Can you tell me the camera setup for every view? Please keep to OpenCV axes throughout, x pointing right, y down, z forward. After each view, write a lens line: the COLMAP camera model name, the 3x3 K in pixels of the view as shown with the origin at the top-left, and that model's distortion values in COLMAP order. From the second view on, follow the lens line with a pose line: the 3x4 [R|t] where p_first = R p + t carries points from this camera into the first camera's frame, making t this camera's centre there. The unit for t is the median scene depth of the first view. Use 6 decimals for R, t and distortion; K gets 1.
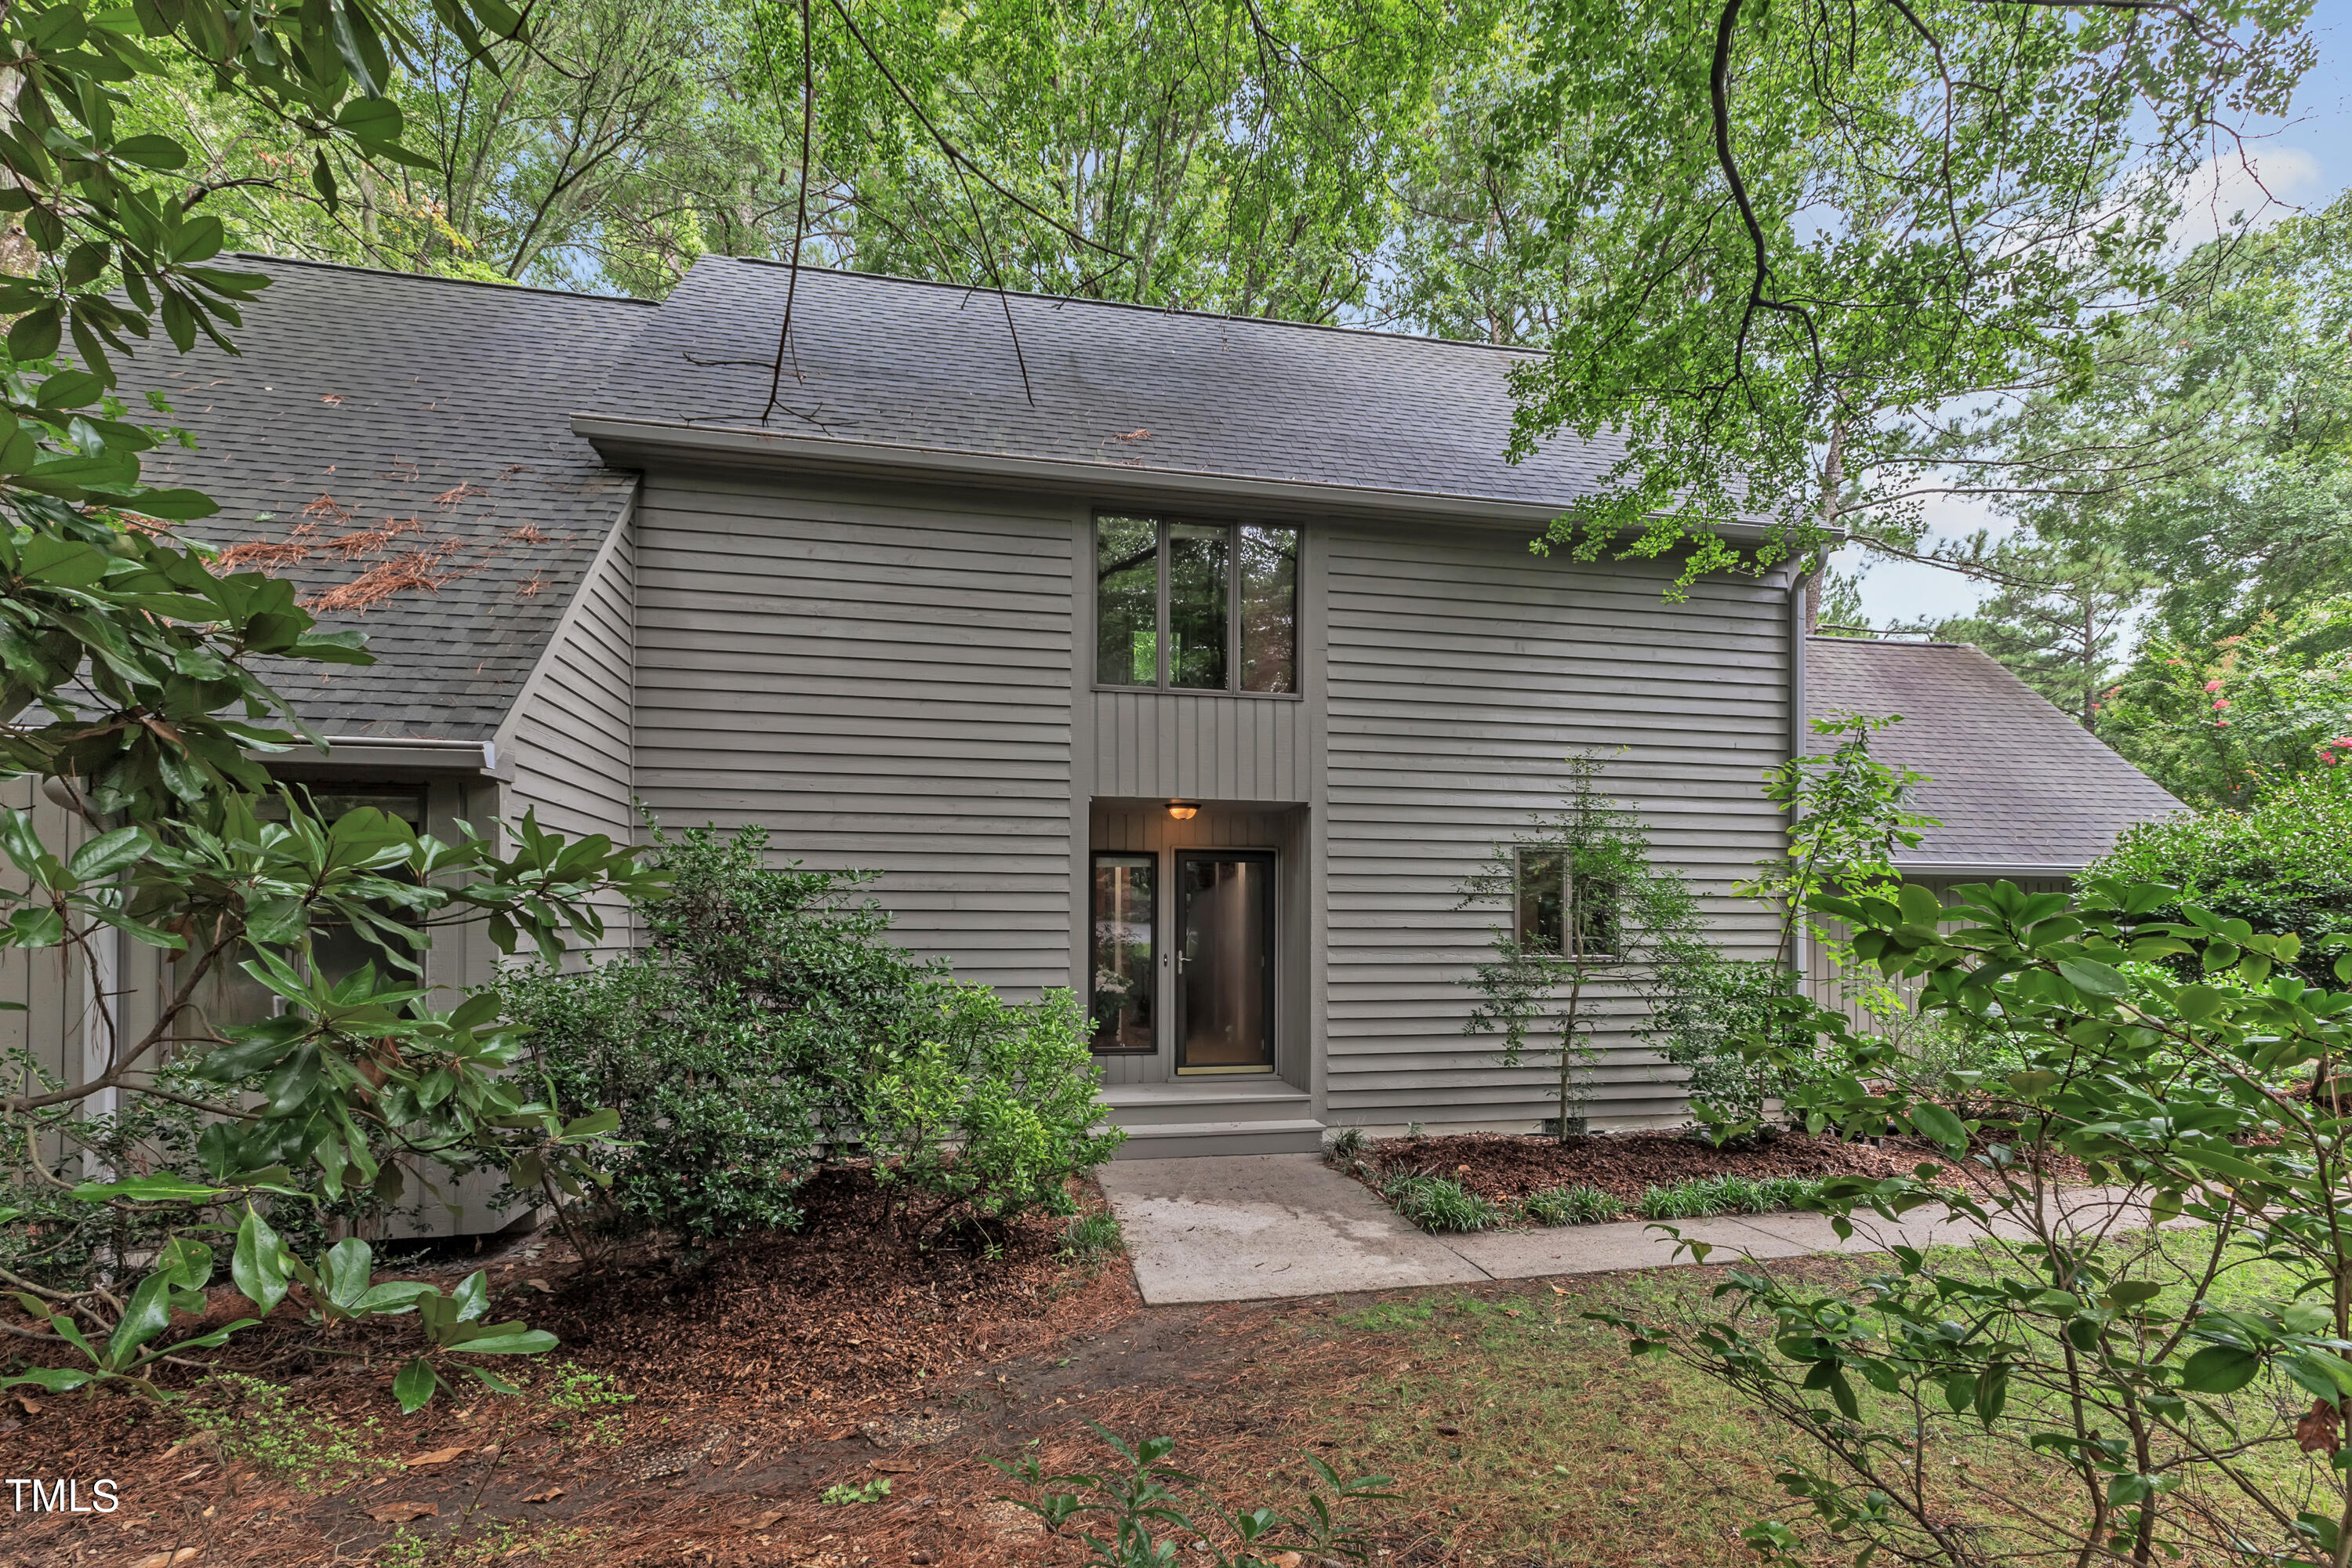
lens RADIAL K [[1061.2, 0, 1173.9], [0, 1061.2, 907.8], [0, 0, 1]] dist [-0.000986, -0.000113]
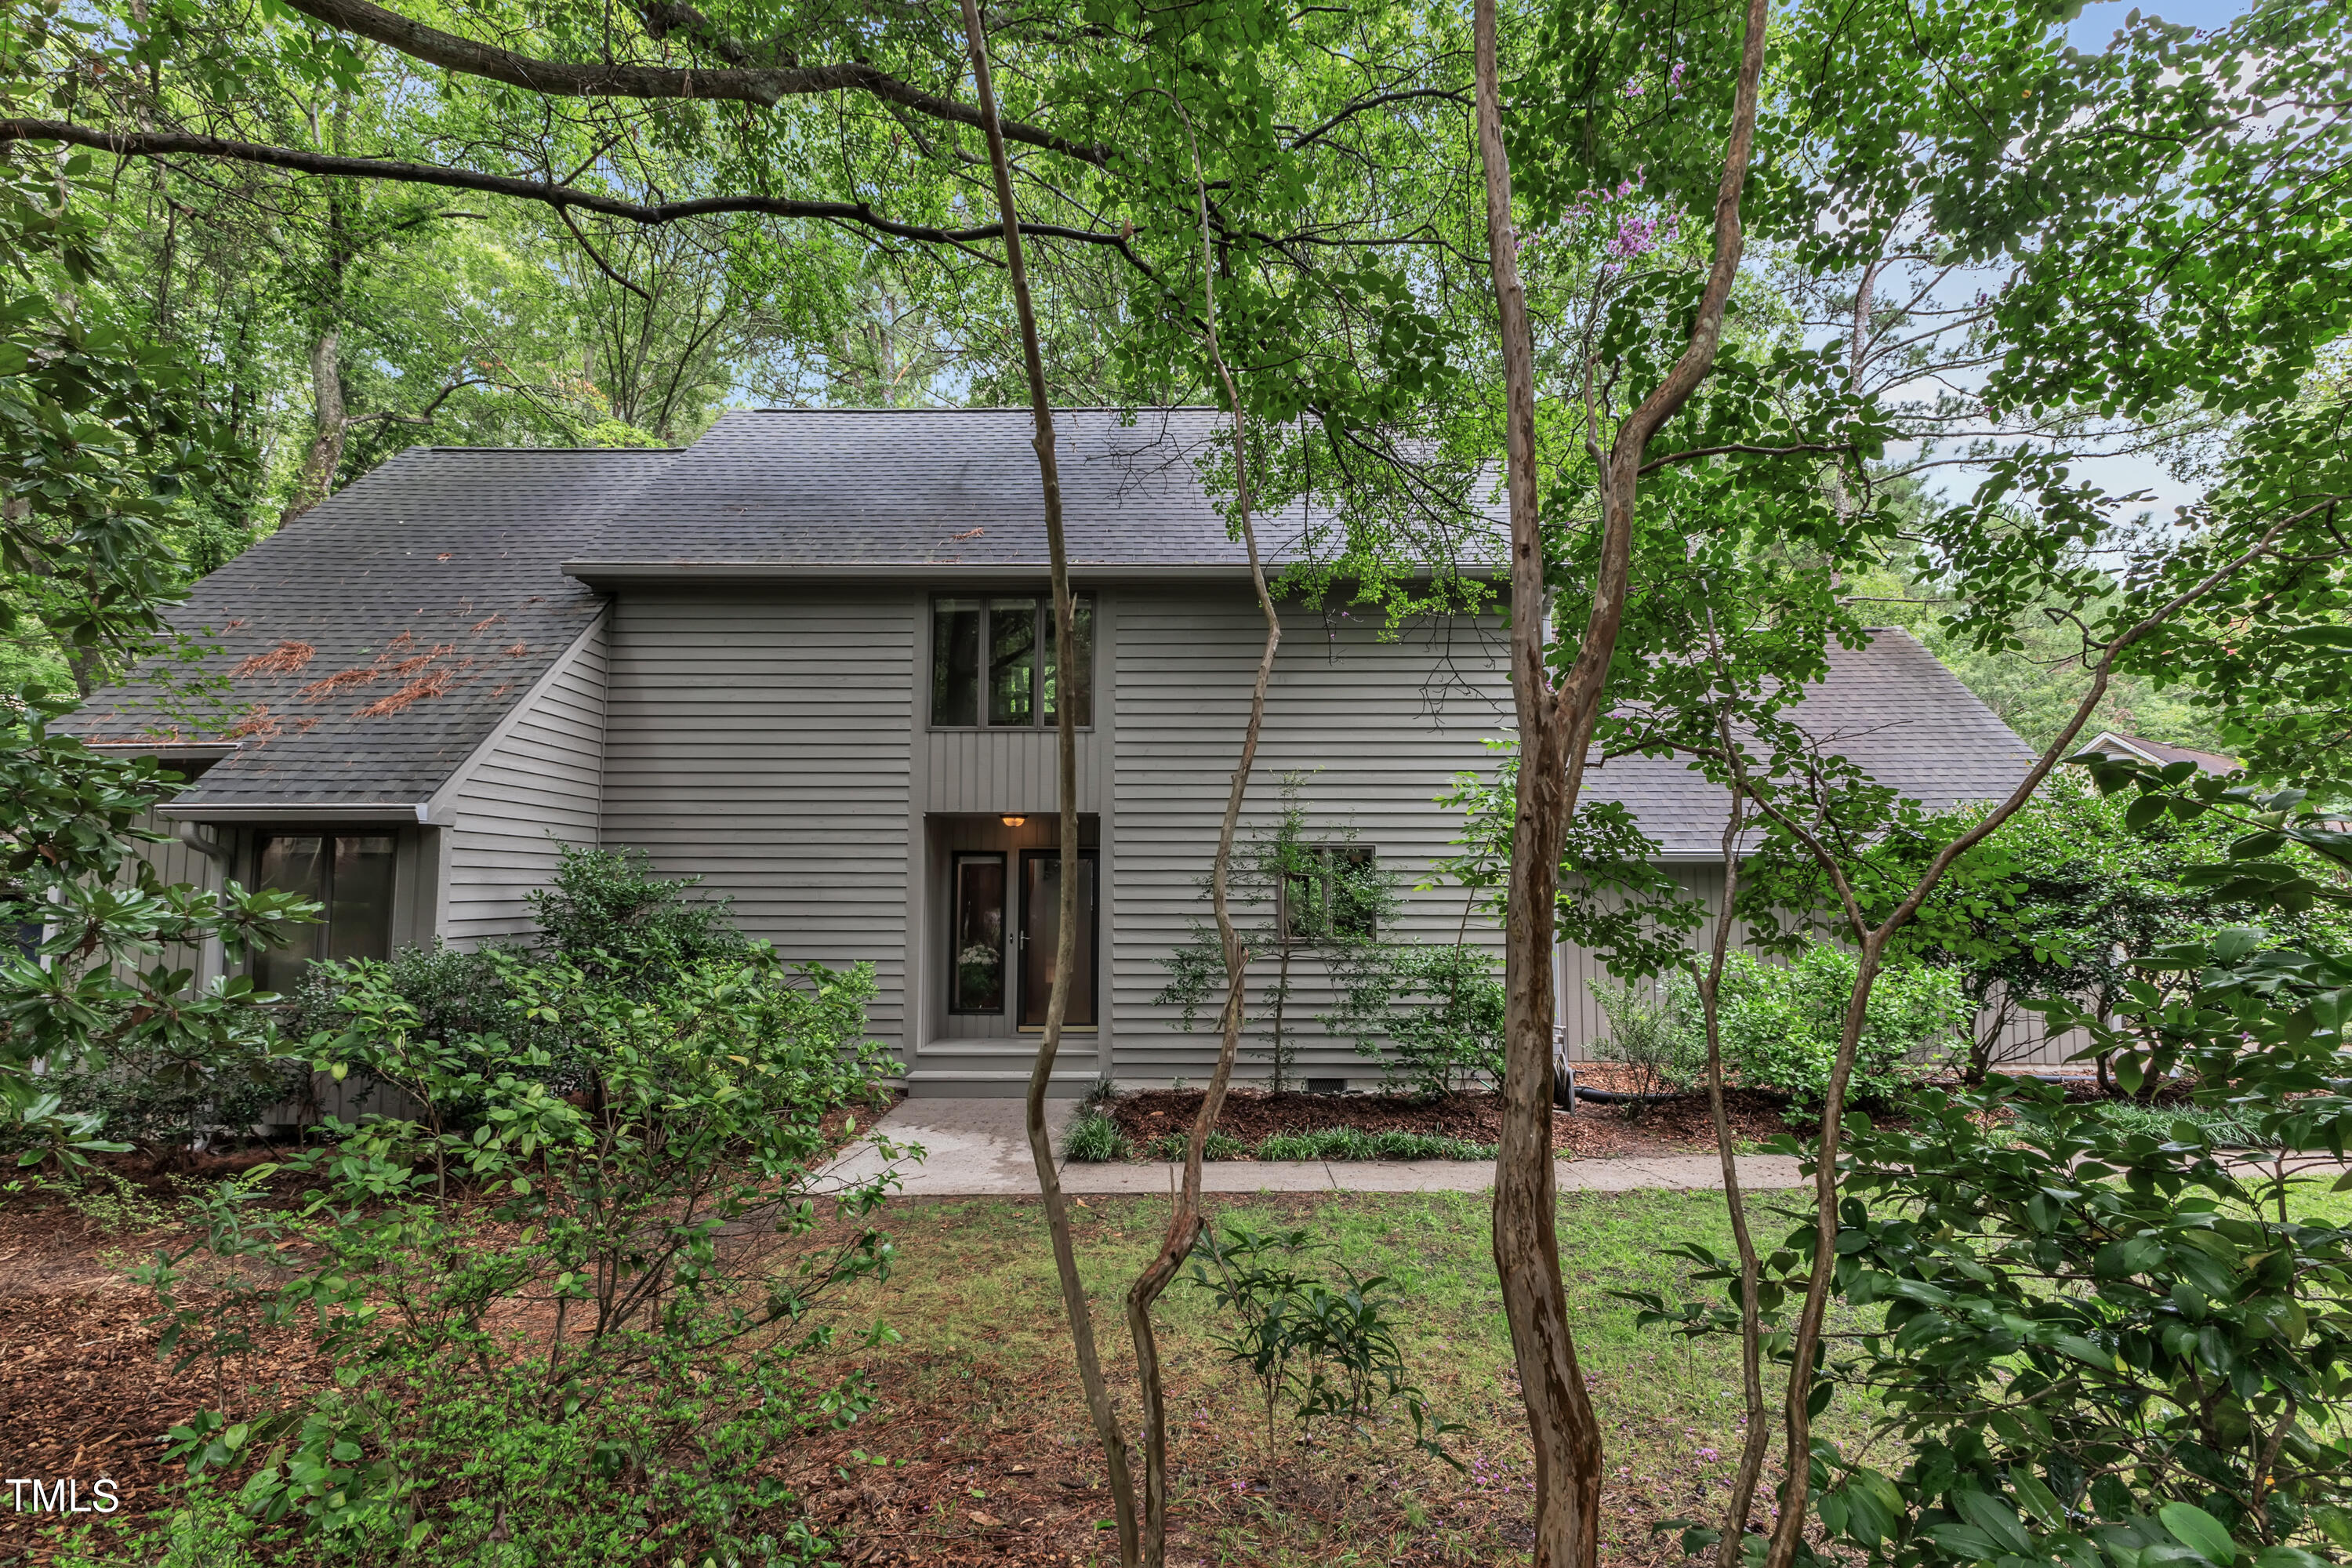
lens RADIAL K [[1020.3, 0, 1179.7], [0, 1020.3, 790.3], [0, 0, 1]] dist [0.001060, 0.000039]
pose [[0.978910, -0.022017, -0.203104, 0.483131], [0.005891, 0.996804, -0.079664, -0.030566], [0.204209, 0.076787, 0.975911, -0.158683]]
